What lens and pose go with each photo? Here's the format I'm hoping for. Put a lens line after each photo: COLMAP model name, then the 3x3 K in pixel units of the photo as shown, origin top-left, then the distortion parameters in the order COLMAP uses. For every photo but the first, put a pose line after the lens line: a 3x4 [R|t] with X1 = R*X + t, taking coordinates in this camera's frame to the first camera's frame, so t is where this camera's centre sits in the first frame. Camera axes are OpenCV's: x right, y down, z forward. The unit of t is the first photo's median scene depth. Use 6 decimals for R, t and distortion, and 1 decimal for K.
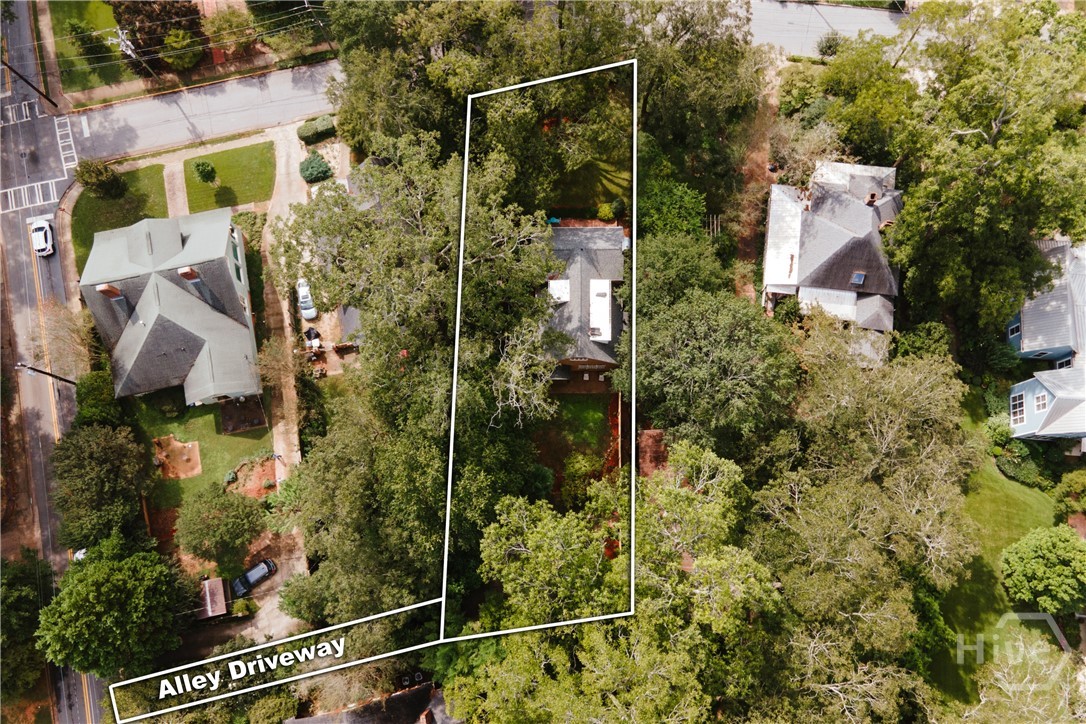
lens RADIAL K [[785.1, 0, 543.0], [0, 785.1, 362.0], [0, 0, 1]] dist [-0.002399, 0.034607]
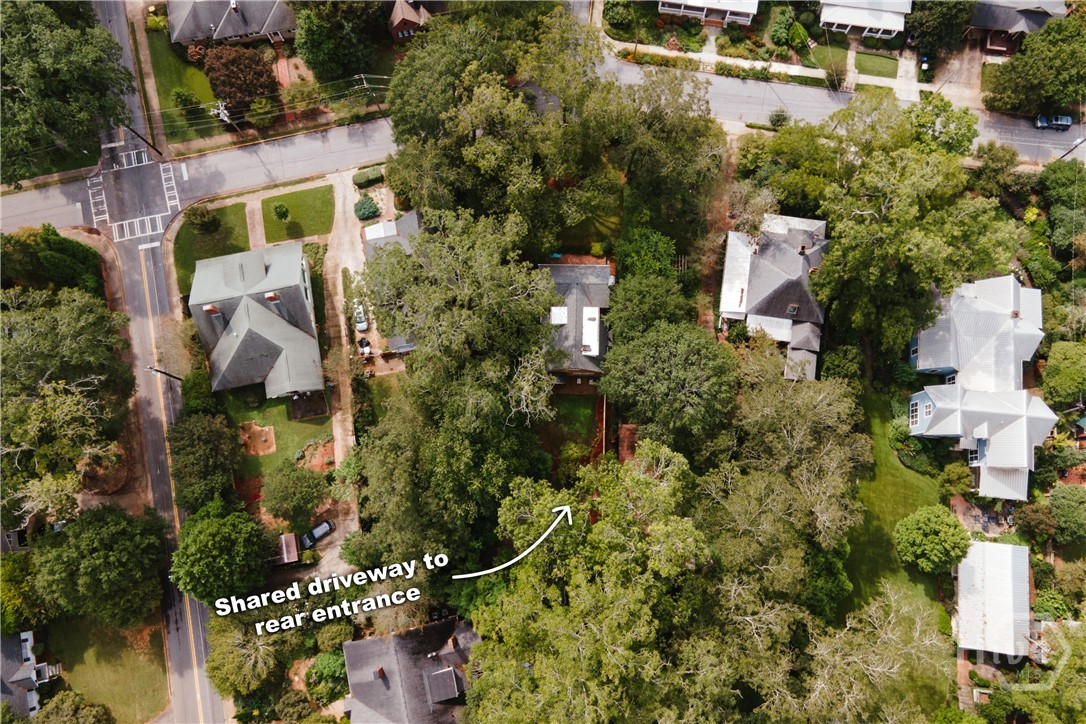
lens RADIAL K [[723.9, 0, 544.7], [0, 723.9, 342.3], [0, 0, 1]] dist [0.005127, 0.000583]
pose [[0.999803, 0.019788, 0.001499, -0.004117], [-0.019786, 0.999804, -0.001188, -0.045737], [-0.001523, 0.001158, 0.999998, -0.190797]]
